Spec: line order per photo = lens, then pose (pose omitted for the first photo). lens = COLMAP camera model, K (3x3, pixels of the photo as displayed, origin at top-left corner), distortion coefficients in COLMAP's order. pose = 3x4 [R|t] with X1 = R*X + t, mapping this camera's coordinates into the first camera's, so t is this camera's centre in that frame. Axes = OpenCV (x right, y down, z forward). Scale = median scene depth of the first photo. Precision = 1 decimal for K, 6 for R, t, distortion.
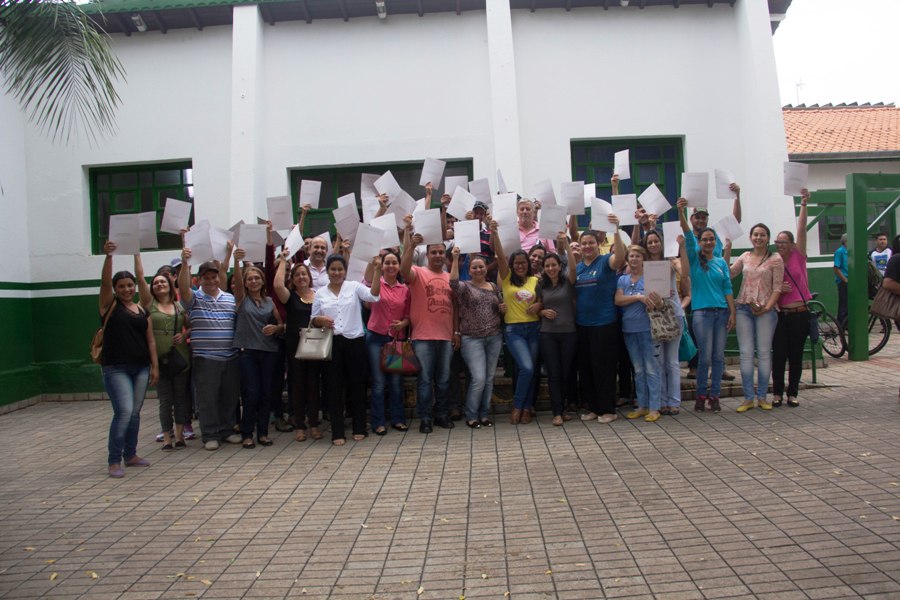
lens RADIAL K [[755.7, 0, 477.0], [0, 755.7, 300.1], [0, 0, 1]] dist [-0.196381, 0.174433]
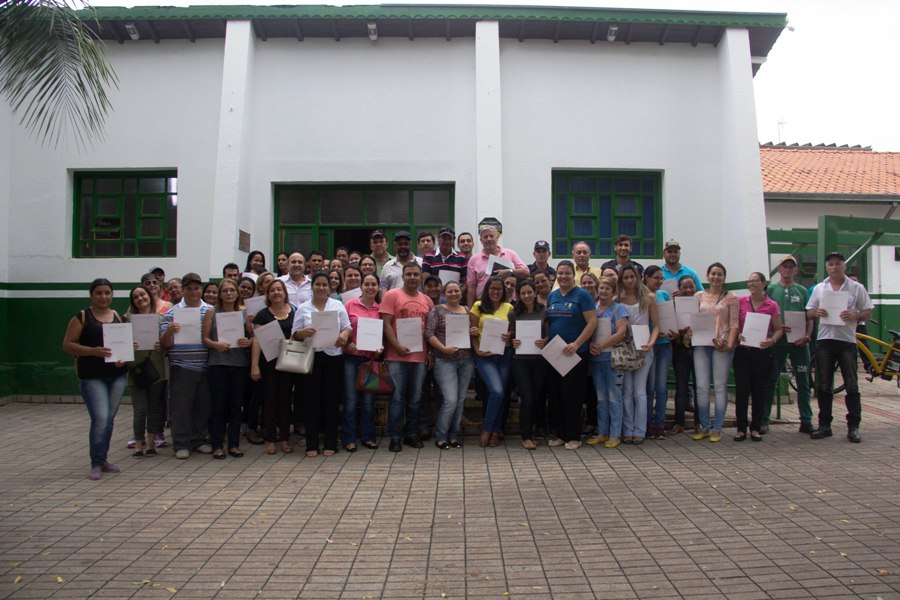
lens RADIAL K [[754.9, 0, 475.1], [0, 754.9, 300.0], [0, 0, 1]] dist [-0.194196, 0.169937]
pose [[0.998512, 0.047890, 0.026091, 0.005037], [-0.047196, 0.998532, -0.026587, -0.008039], [-0.027326, 0.025316, 0.999306, -0.024802]]
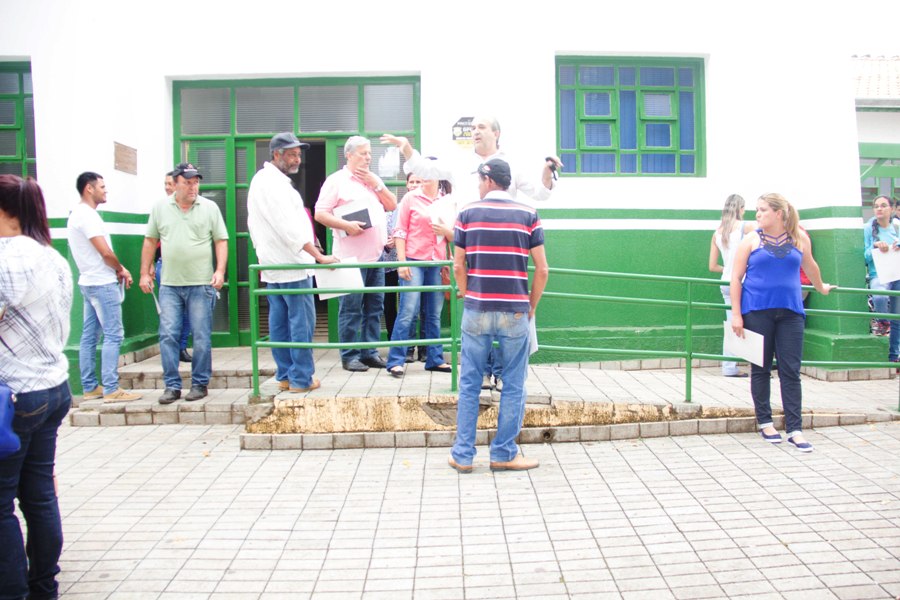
lens RADIAL K [[755.7, 0, 477.0], [0, 755.7, 300.1], [0, 0, 1]] dist [-0.196381, 0.174433]
pose [[0.998464, 0.032864, 0.044604, 0.047843], [-0.035450, 0.997659, 0.058475, -0.023113], [-0.042578, -0.059966, 0.997292, 0.525721]]
